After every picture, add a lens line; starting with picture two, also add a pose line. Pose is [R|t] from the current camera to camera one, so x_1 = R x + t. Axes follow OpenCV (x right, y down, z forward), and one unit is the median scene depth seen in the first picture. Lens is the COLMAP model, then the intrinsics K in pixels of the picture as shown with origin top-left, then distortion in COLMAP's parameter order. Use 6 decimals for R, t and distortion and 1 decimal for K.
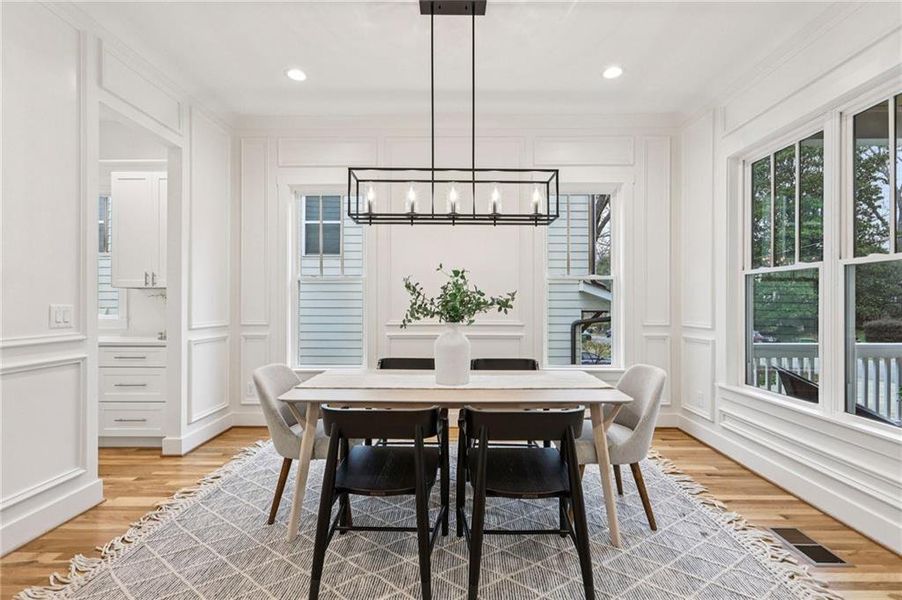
lens RADIAL K [[418.0, 0, 456.9], [0, 418.0, 301.2], [0, 0, 1]] dist [0.000518, -0.000341]
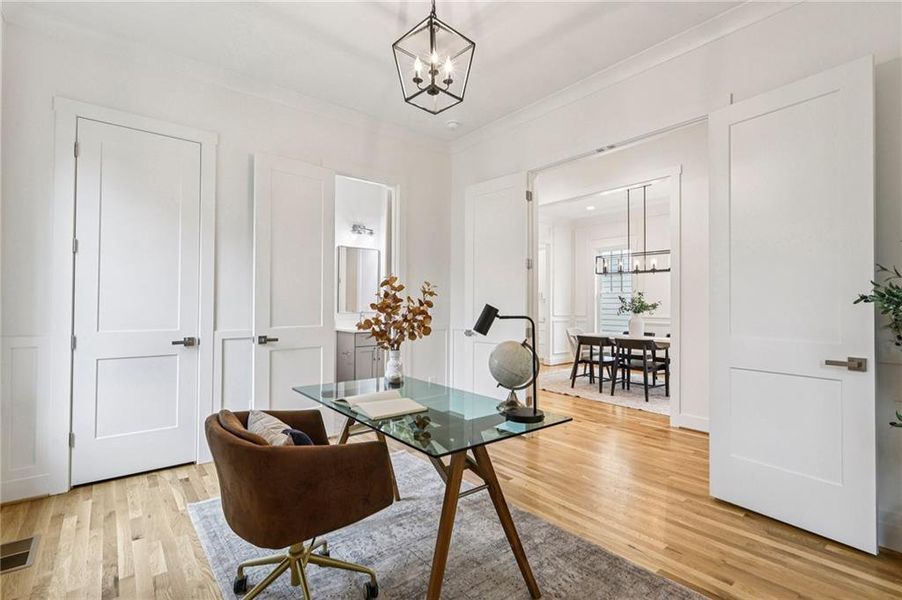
lens RADIAL K [[418.0, 0, 456.9], [0, 418.0, 301.2], [0, 0, 1]] dist [0.000518, -0.000341]
pose [[0.647203, -0.000609, -0.762318, 1.165067], [-0.006270, 0.999962, -0.006123, -0.000547], [0.762292, 0.008743, 0.647174, -1.374505]]
